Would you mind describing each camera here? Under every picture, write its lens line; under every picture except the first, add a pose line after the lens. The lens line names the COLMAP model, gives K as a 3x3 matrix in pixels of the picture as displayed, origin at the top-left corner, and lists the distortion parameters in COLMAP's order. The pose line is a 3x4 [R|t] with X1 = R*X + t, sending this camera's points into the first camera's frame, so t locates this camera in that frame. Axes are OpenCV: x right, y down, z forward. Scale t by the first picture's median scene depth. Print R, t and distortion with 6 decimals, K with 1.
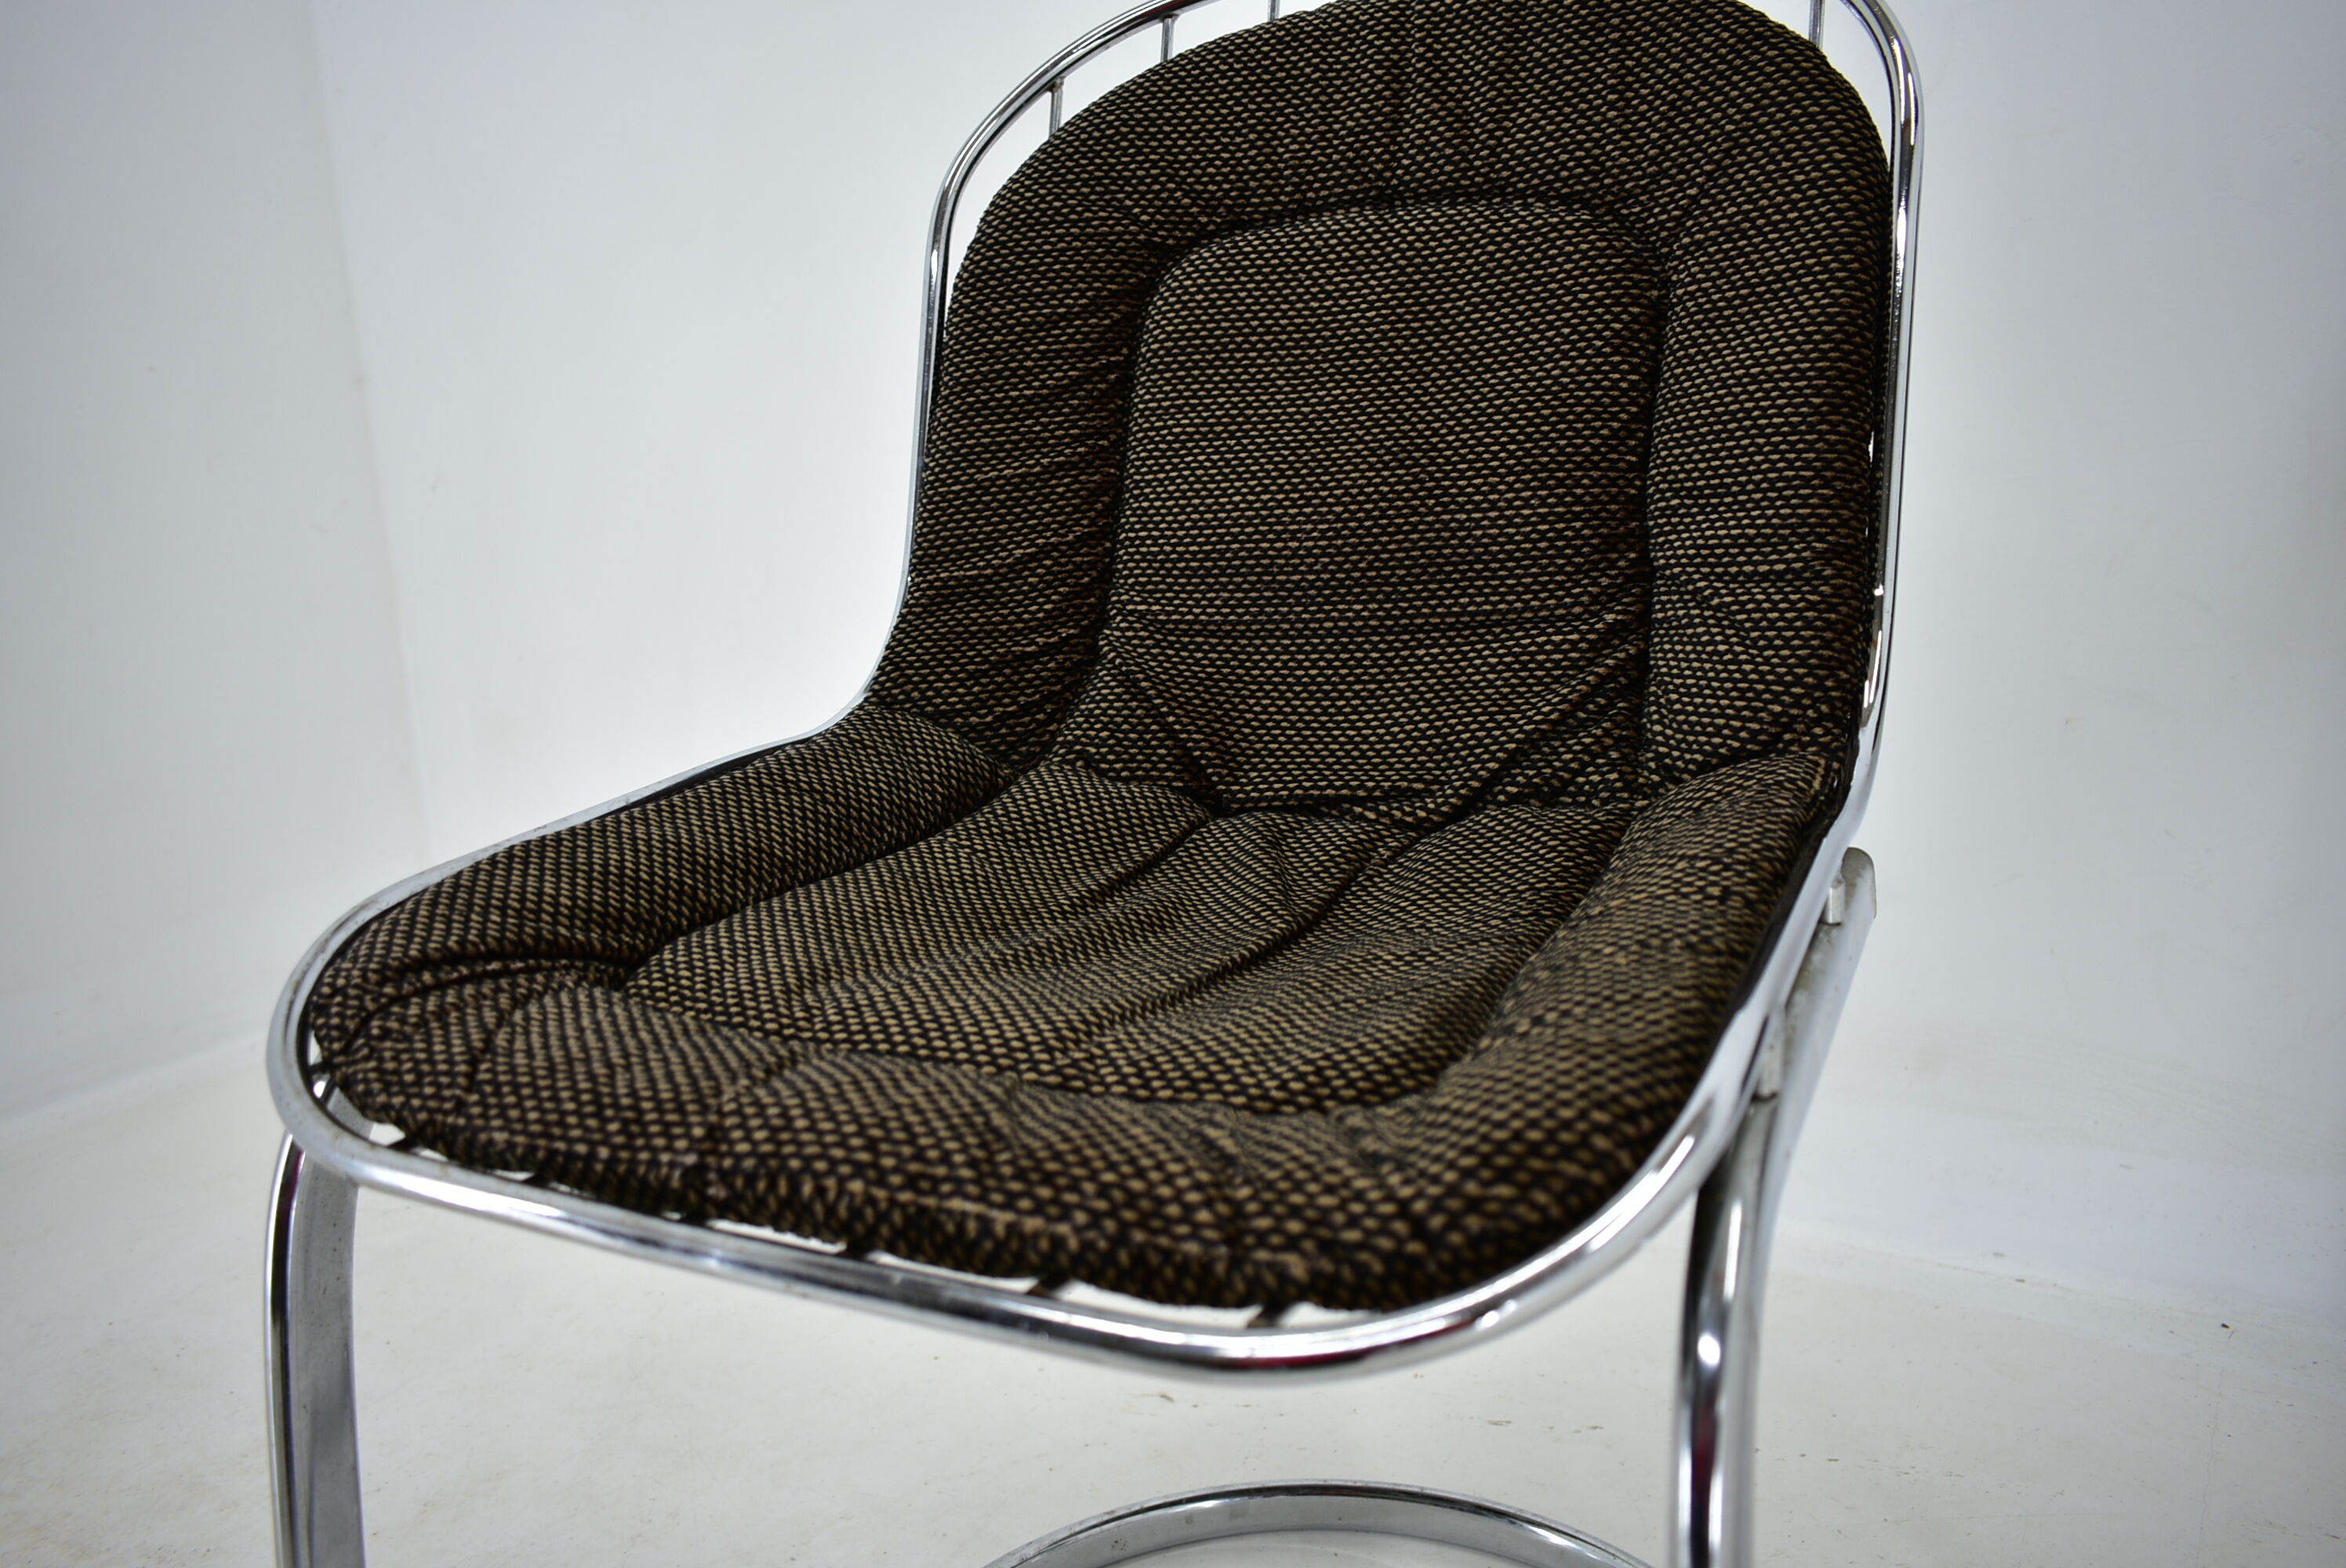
lens RADIAL K [[1768.4, 0, 1173.0], [0, 1768.4, 784.0], [0, 0, 1]] dist [-0.027187, 0.012177]
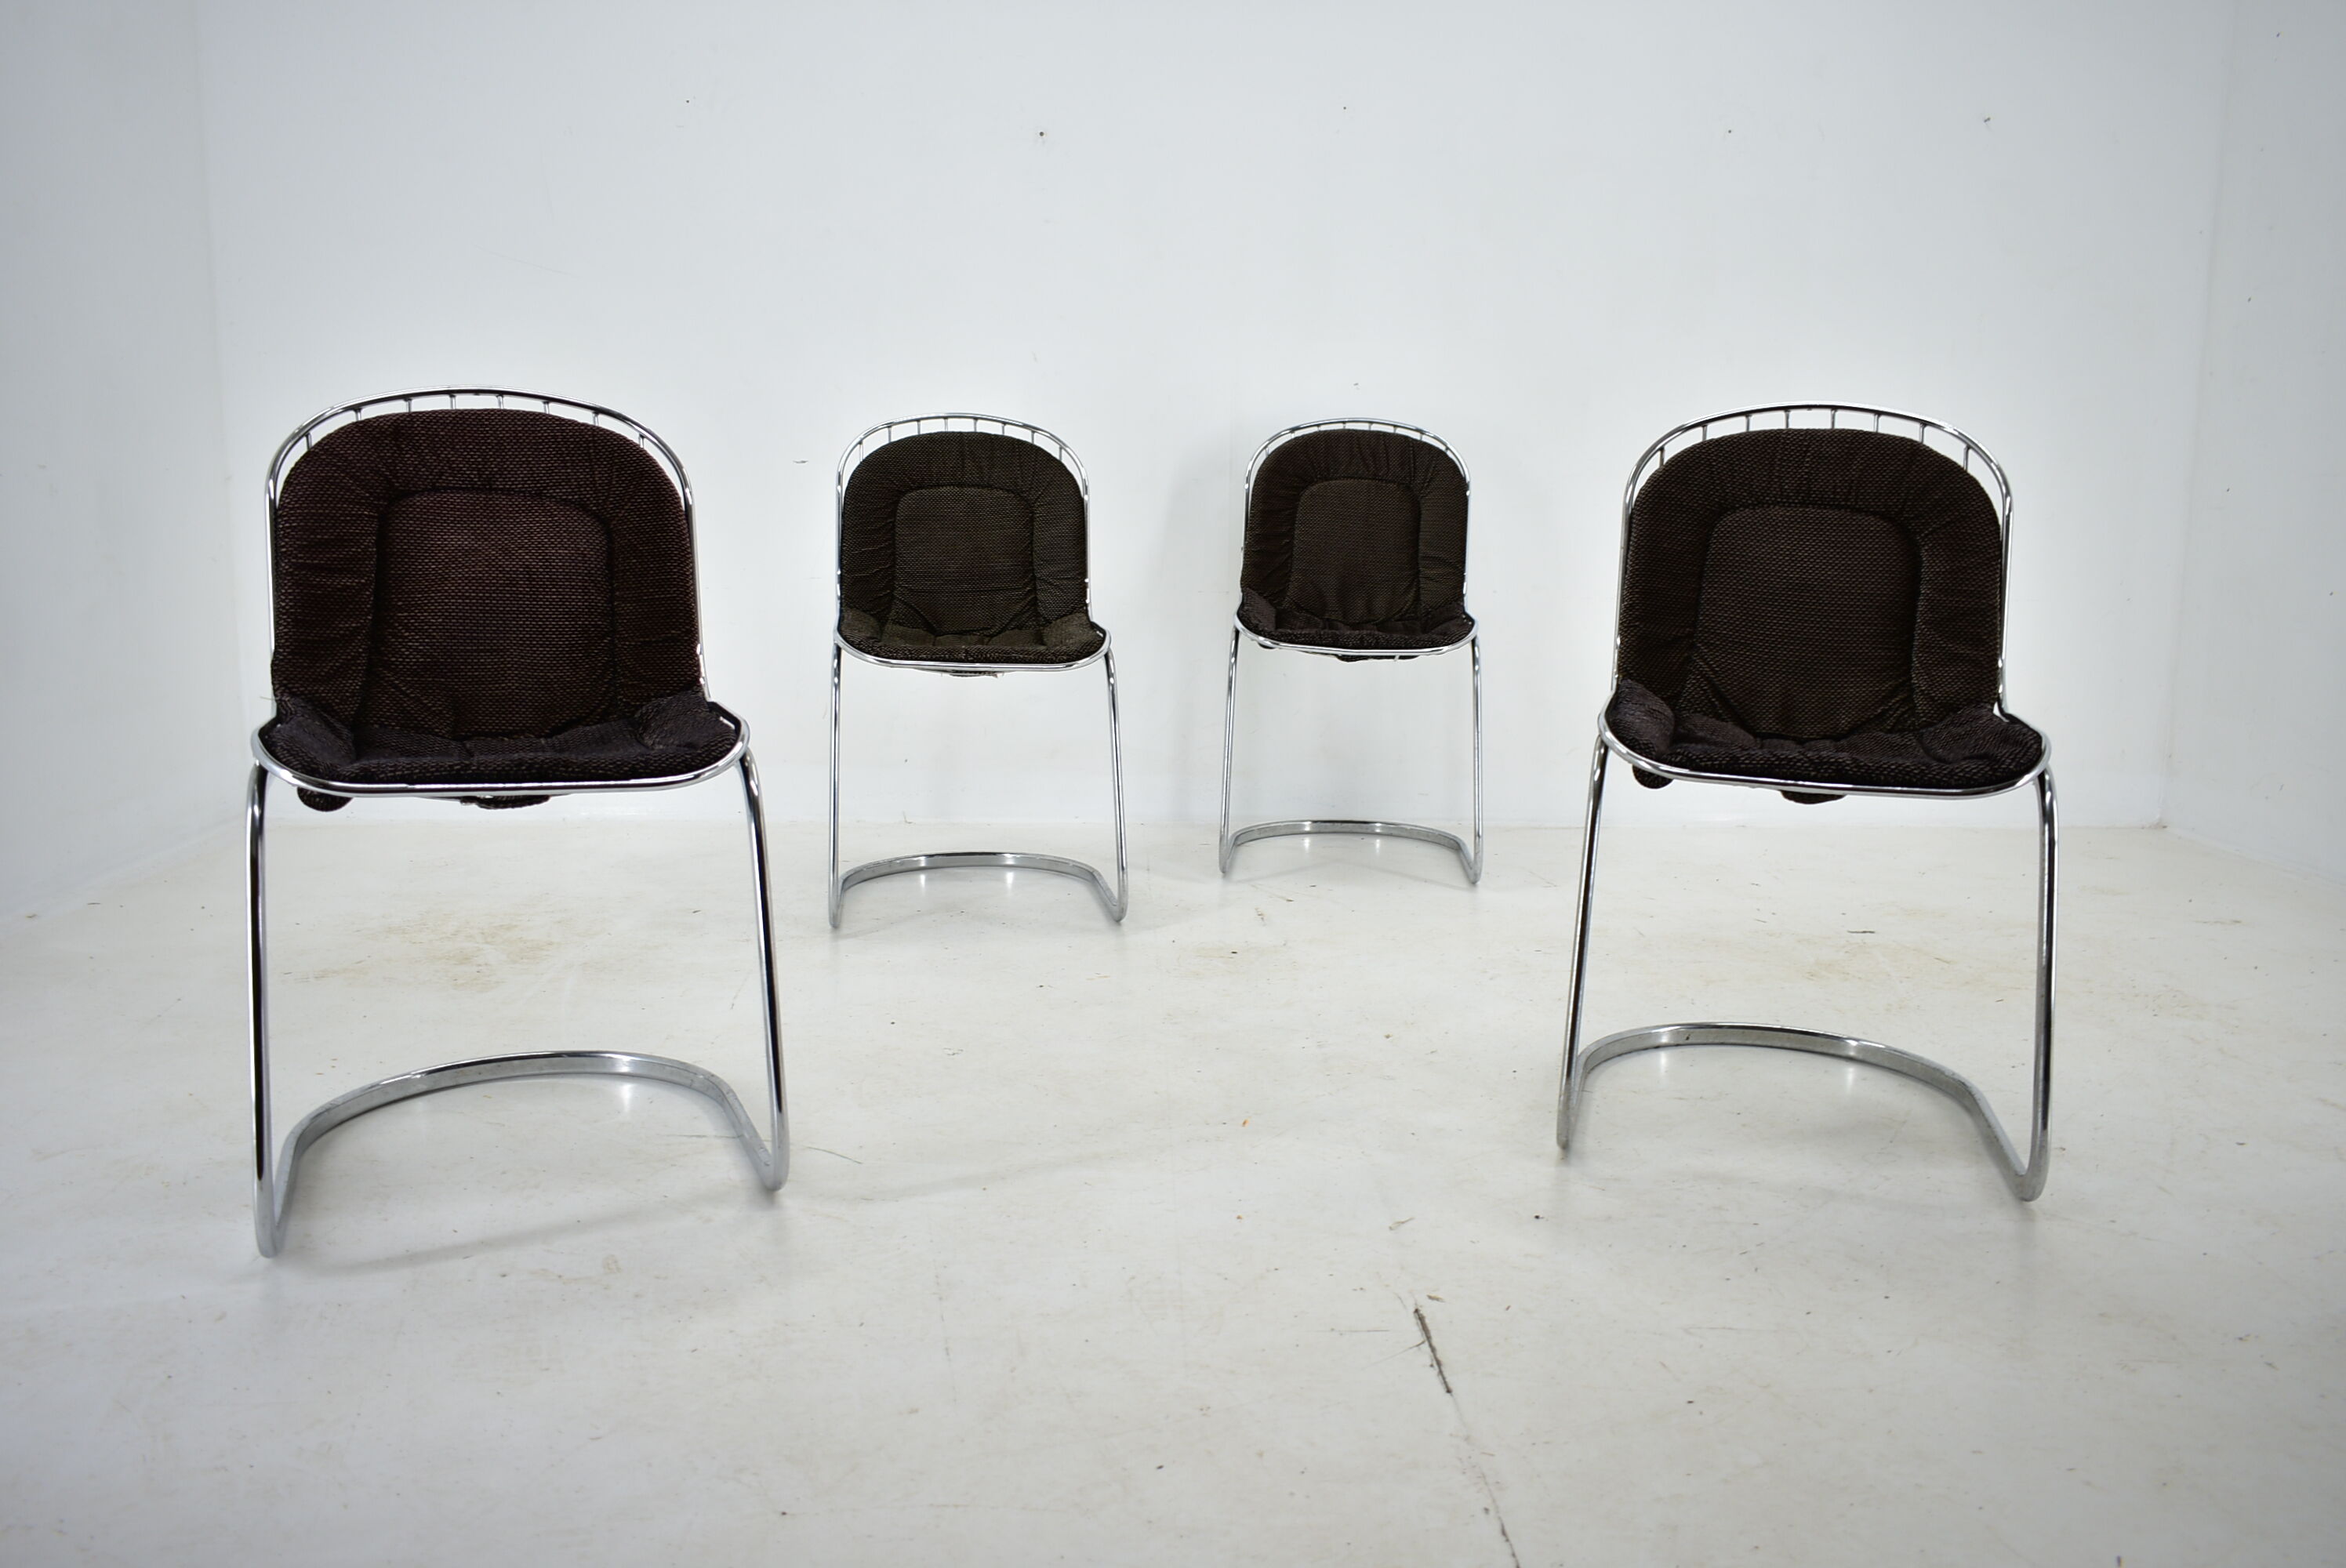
lens RADIAL K [[1768.4, 0, 1173.0], [0, 1768.4, 784.0], [0, 0, 1]] dist [-0.027187, 0.012177]
pose [[0.819086, -0.023840, 0.573176, -1.957625], [0.060716, 0.997127, -0.045292, 0.602385], [-0.570449, 0.071899, 0.818180, -2.721203]]
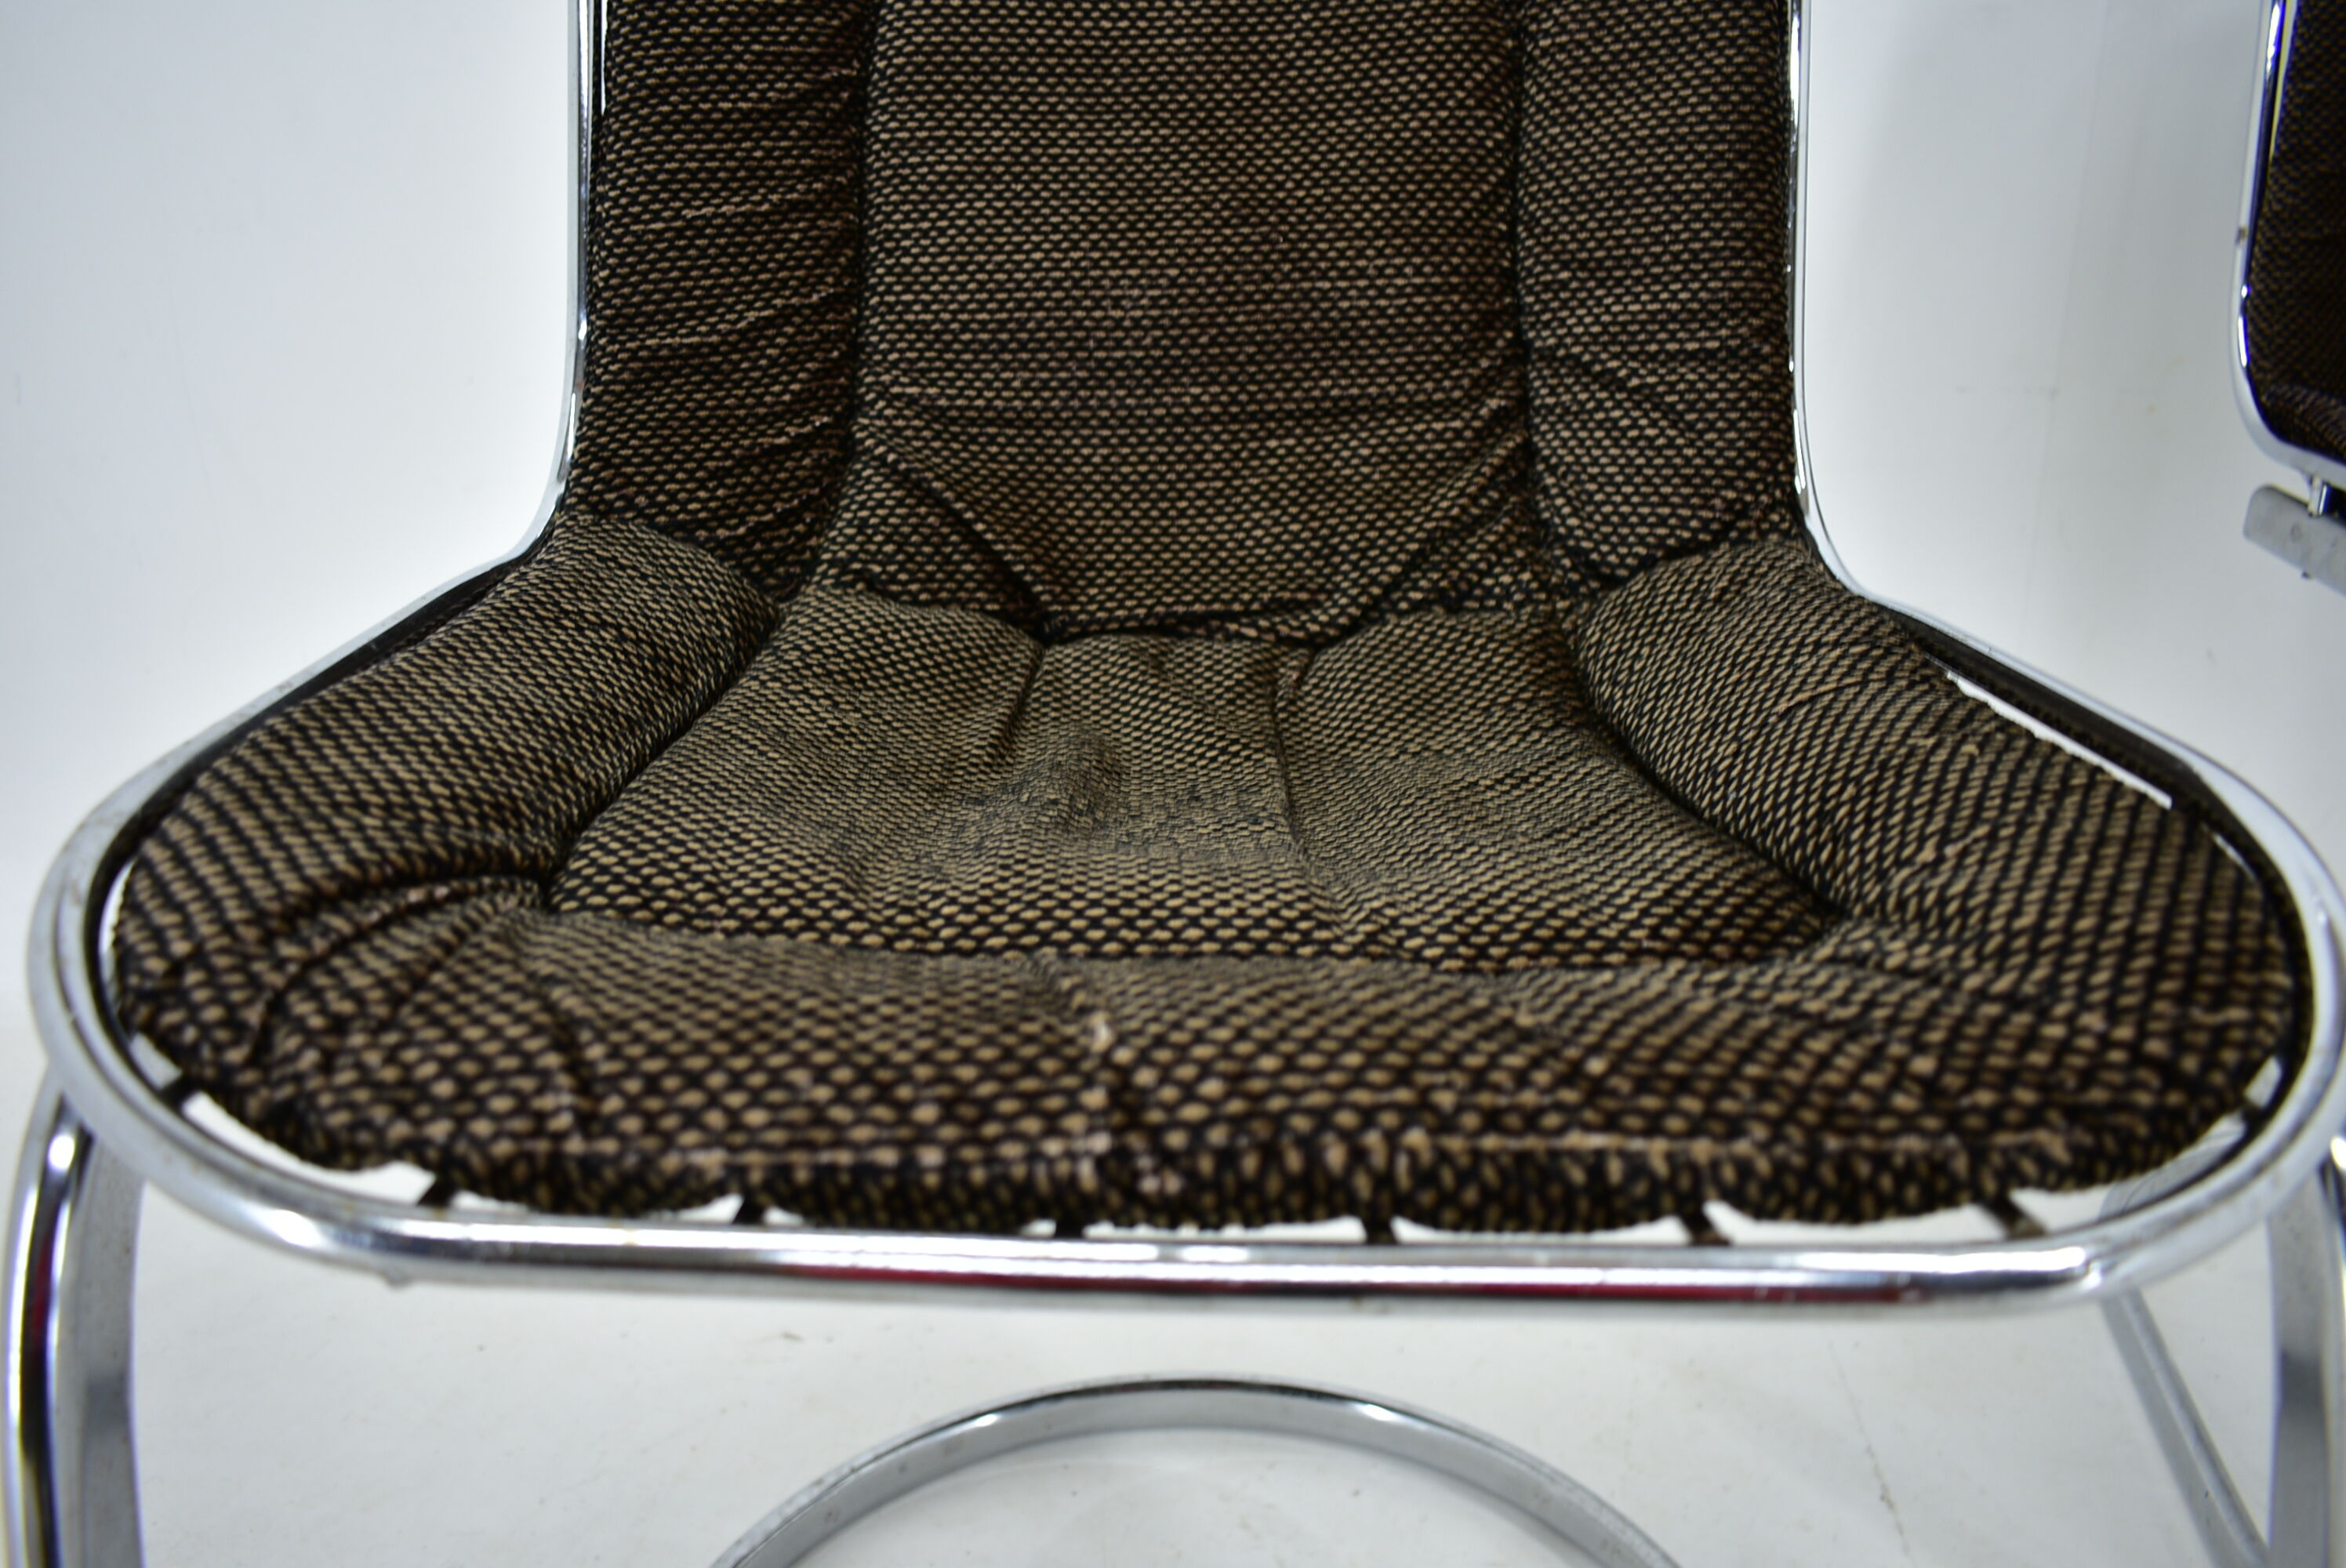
lens RADIAL K [[1768.4, 0, 1173.0], [0, 1768.4, 784.0], [0, 0, 1]] dist [-0.027187, 0.012177]
pose [[0.898140, -0.073825, 0.433467, -0.305144], [0.040740, 0.995536, 0.085141, 0.016598], [-0.437817, -0.058809, 0.897138, 0.244217]]
